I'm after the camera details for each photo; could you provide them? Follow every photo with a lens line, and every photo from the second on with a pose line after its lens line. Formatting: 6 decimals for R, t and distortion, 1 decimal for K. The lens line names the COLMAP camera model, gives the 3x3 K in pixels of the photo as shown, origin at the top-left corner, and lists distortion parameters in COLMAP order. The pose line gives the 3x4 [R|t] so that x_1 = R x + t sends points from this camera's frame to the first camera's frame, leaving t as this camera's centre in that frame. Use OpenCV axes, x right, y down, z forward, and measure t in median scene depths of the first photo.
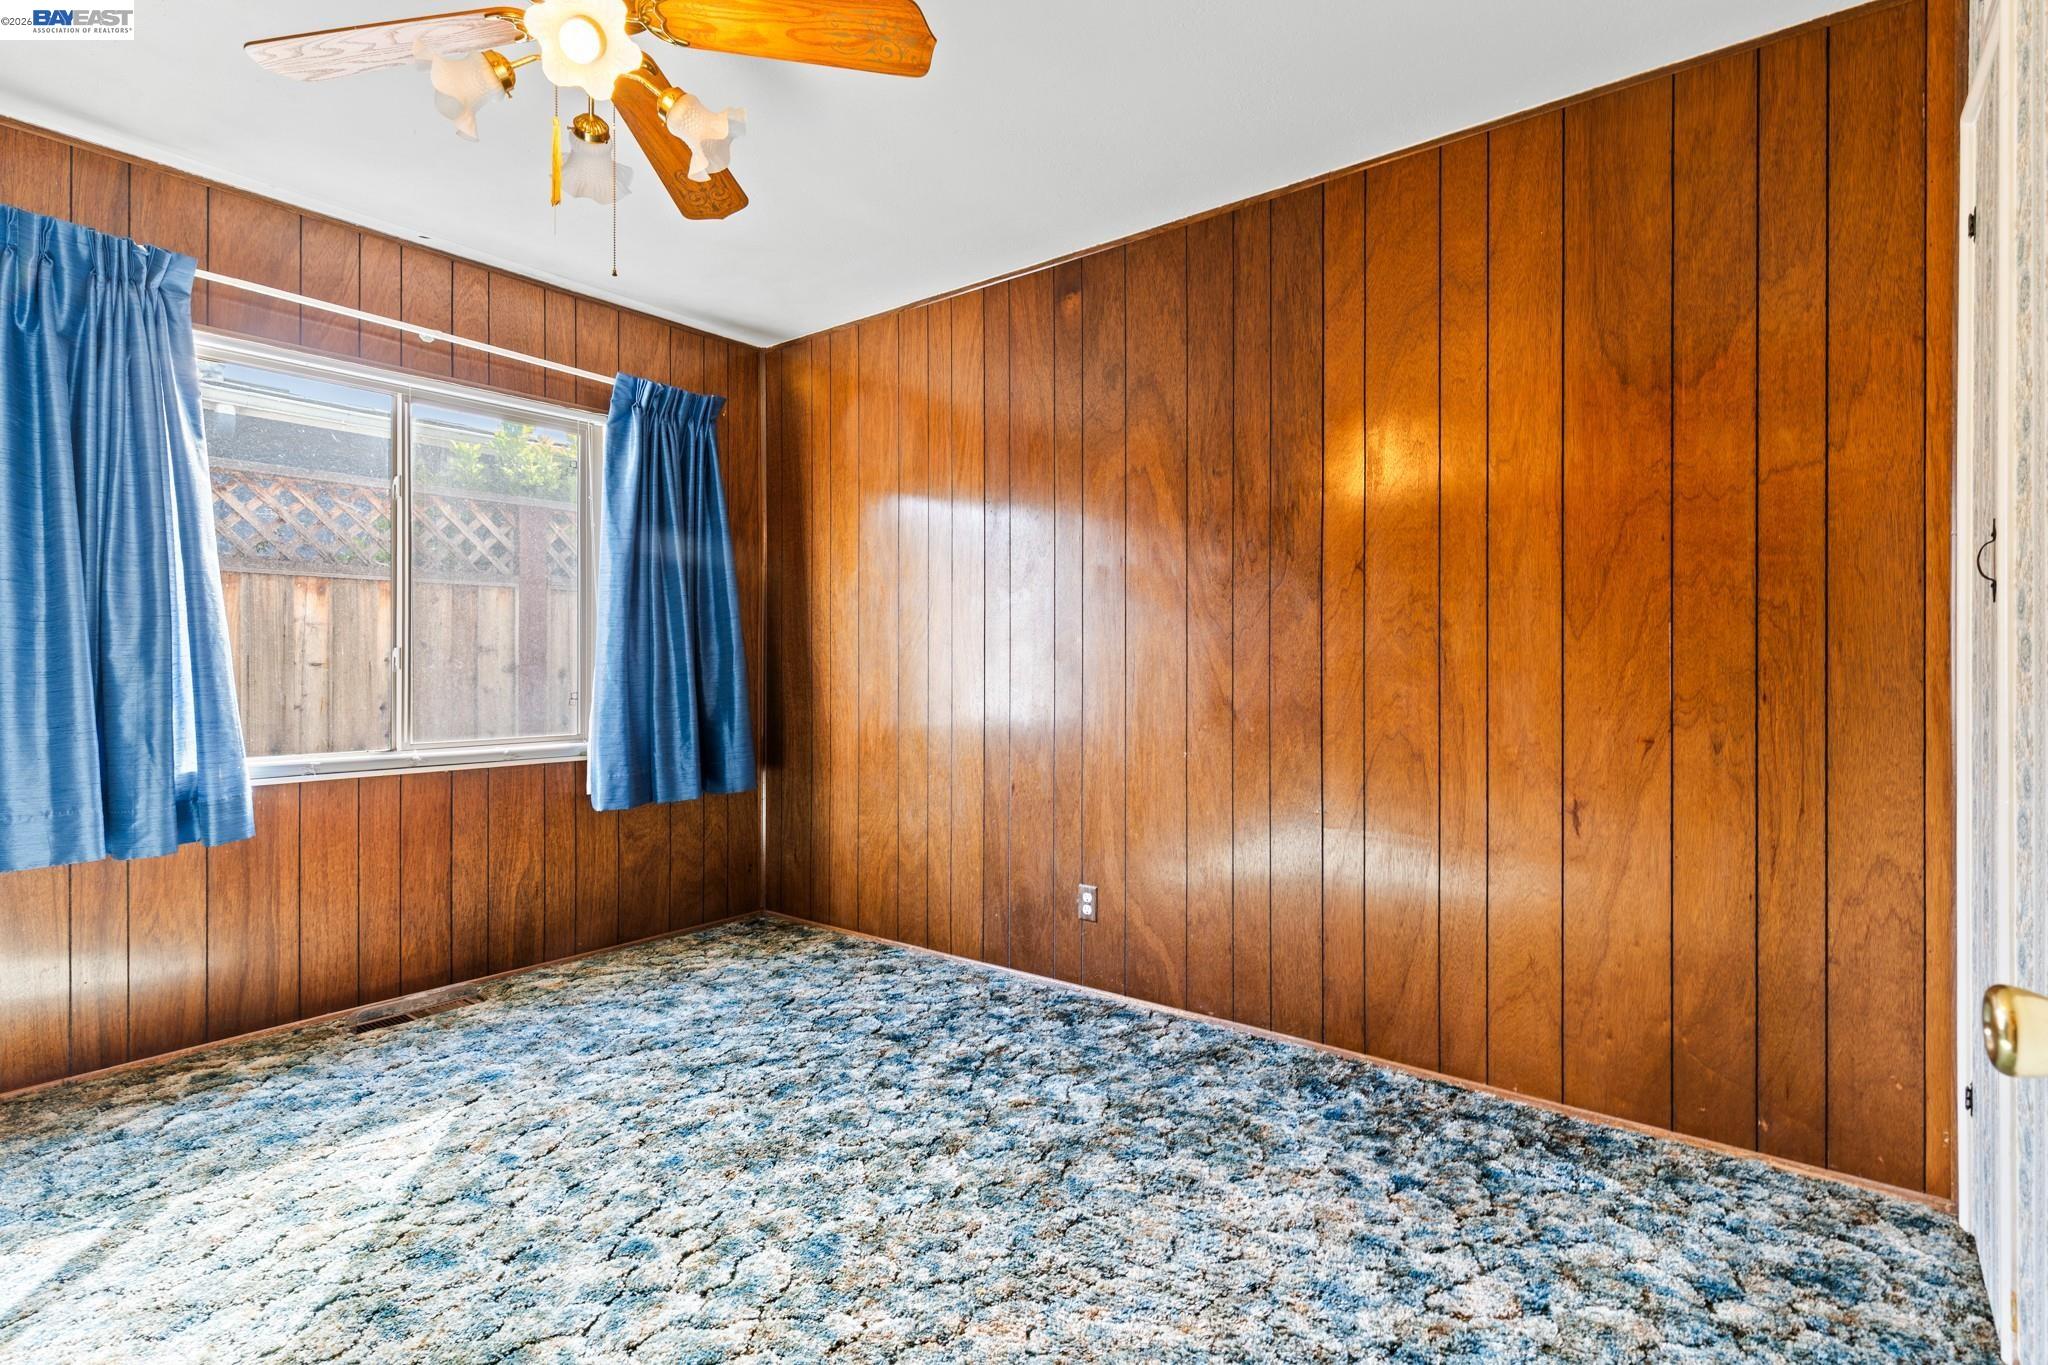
lens RADIAL K [[990.6, 0, 1017.2], [0, 990.6, 664.5], [0, 0, 1]] dist [0.001861, 0.000438]
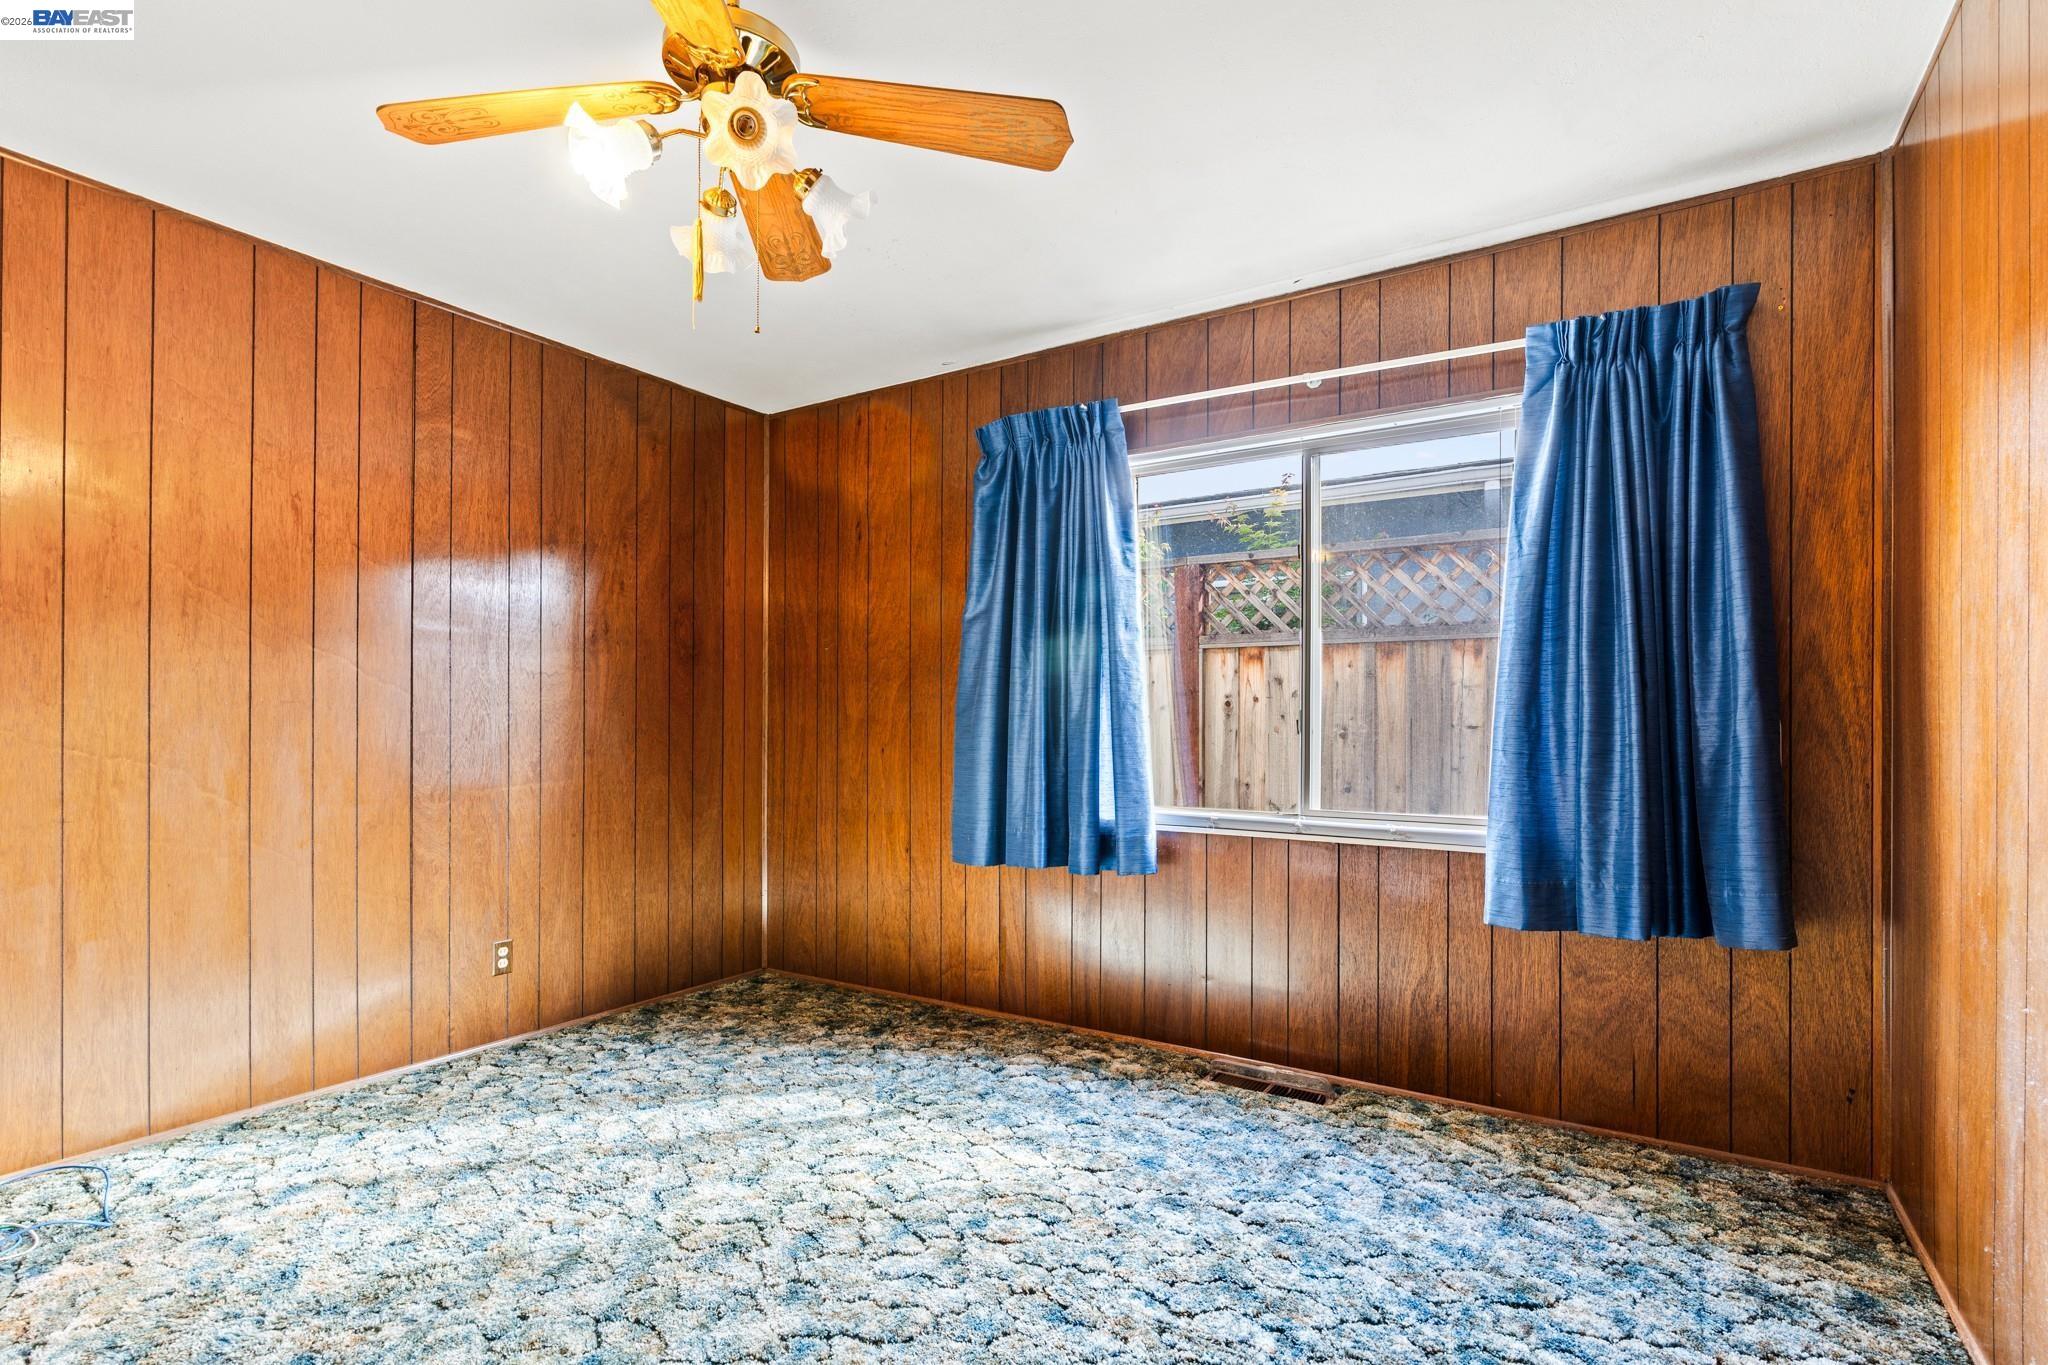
lens RADIAL K [[990.6, 0, 1023.7], [0, 990.6, 717.5], [0, 0, 1]] dist [0.001861, 0.000438]
pose [[0.093180, -0.005608, -0.995634, 0.352884], [-0.006420, 0.999960, -0.006234, -0.001434], [0.995629, 0.006972, 0.093140, 0.697273]]
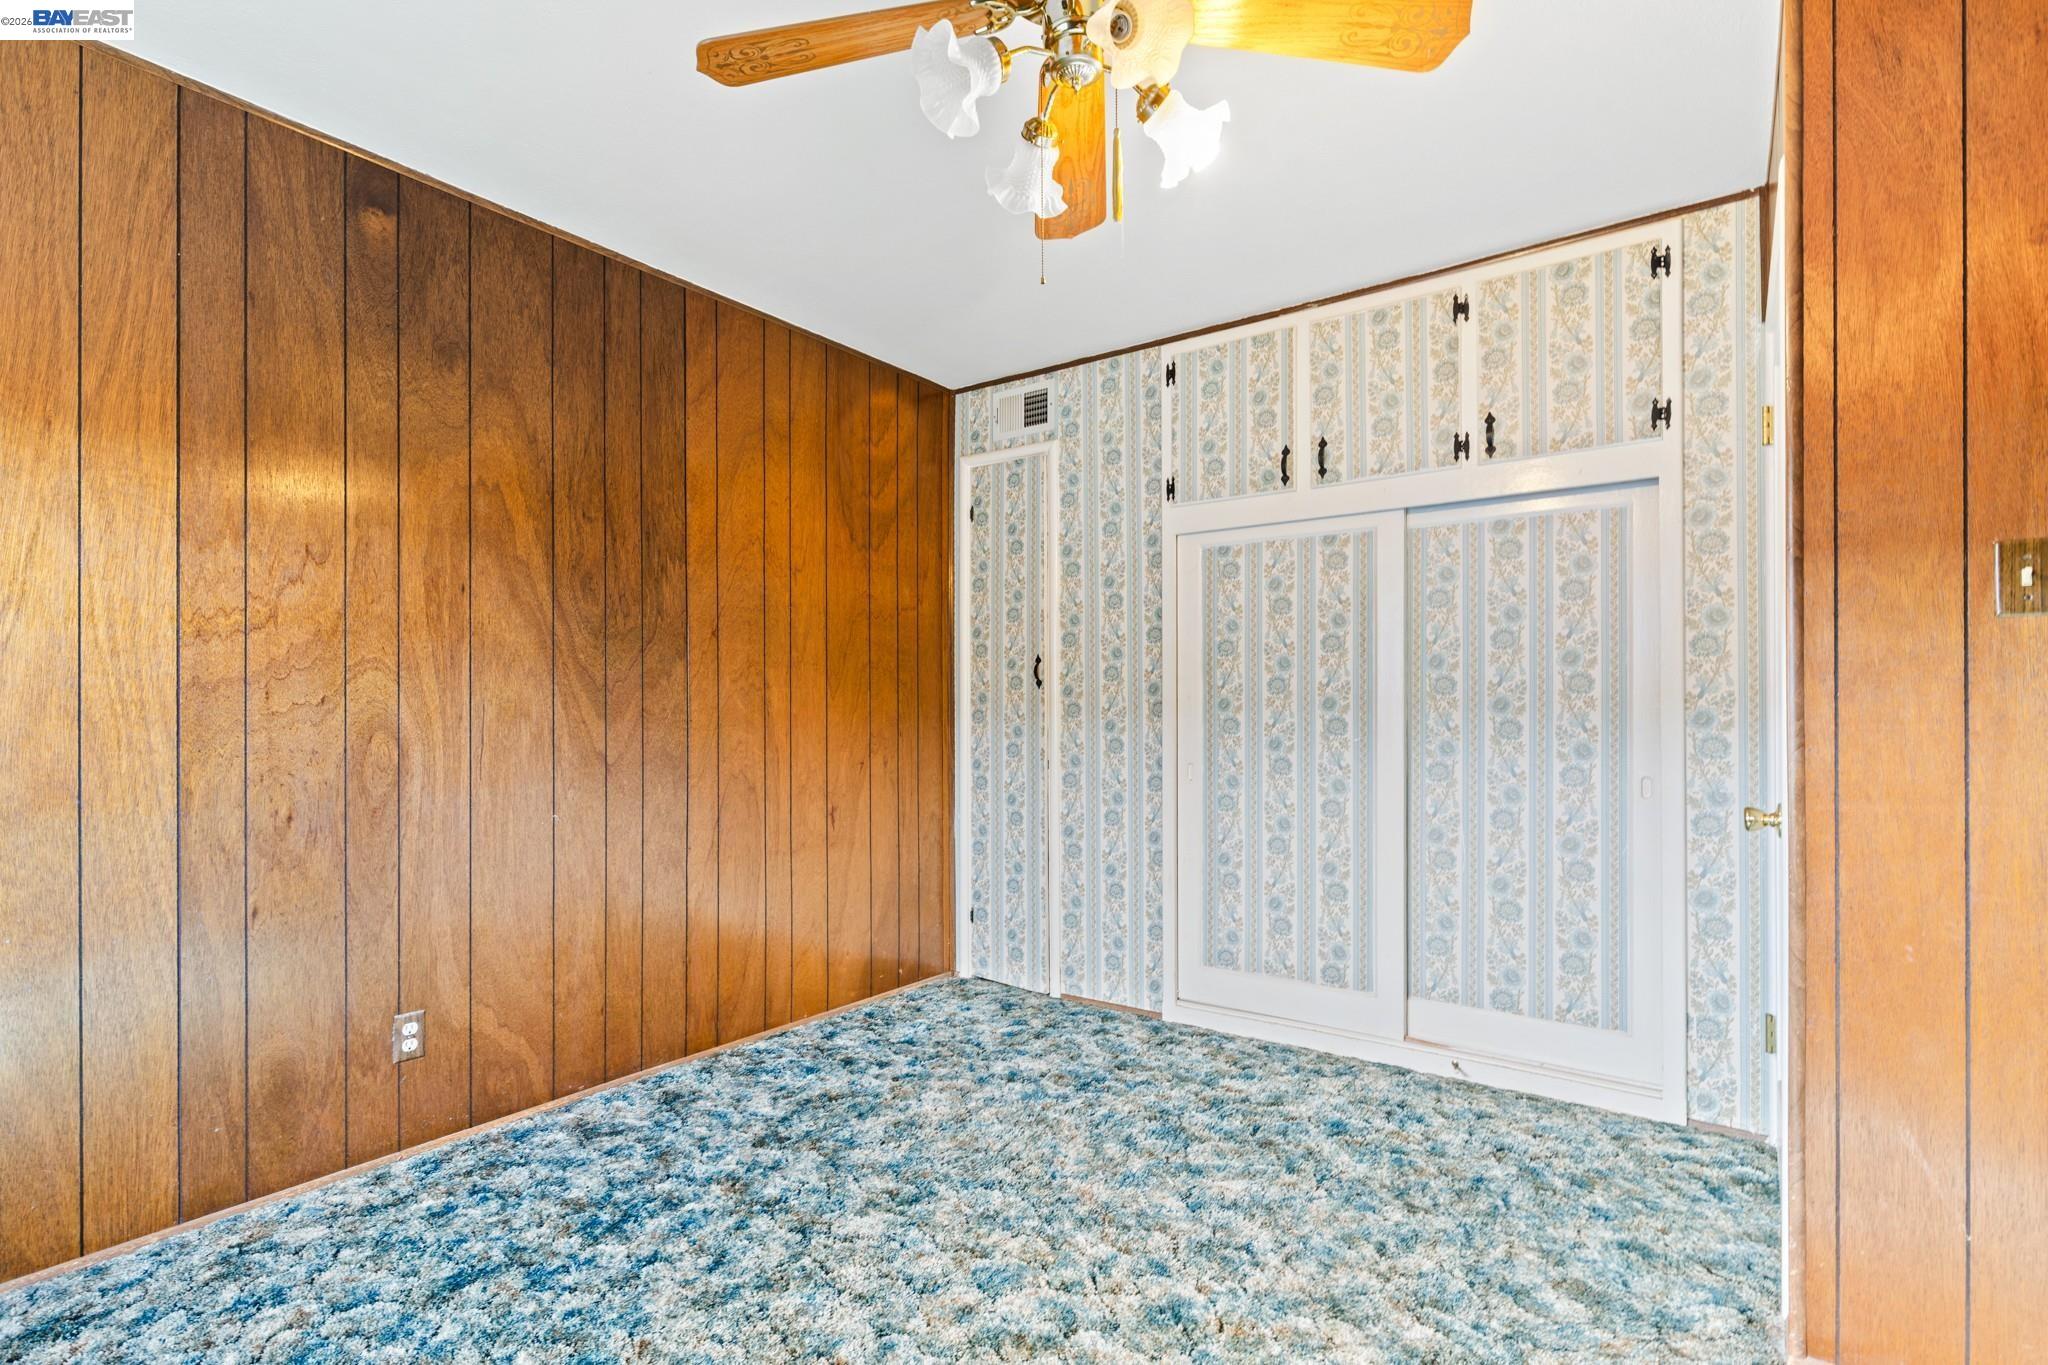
lens RADIAL K [[990.6, 0, 1004.1], [0, 990.6, 712.3], [0, 0, 1]] dist [0.001861, 0.000438]
pose [[-0.026289, 0.000814, 0.999654, -0.781178], [0.006425, 0.999979, -0.000645, -0.002192], [-0.999634, 0.006406, -0.026294, 0.638714]]
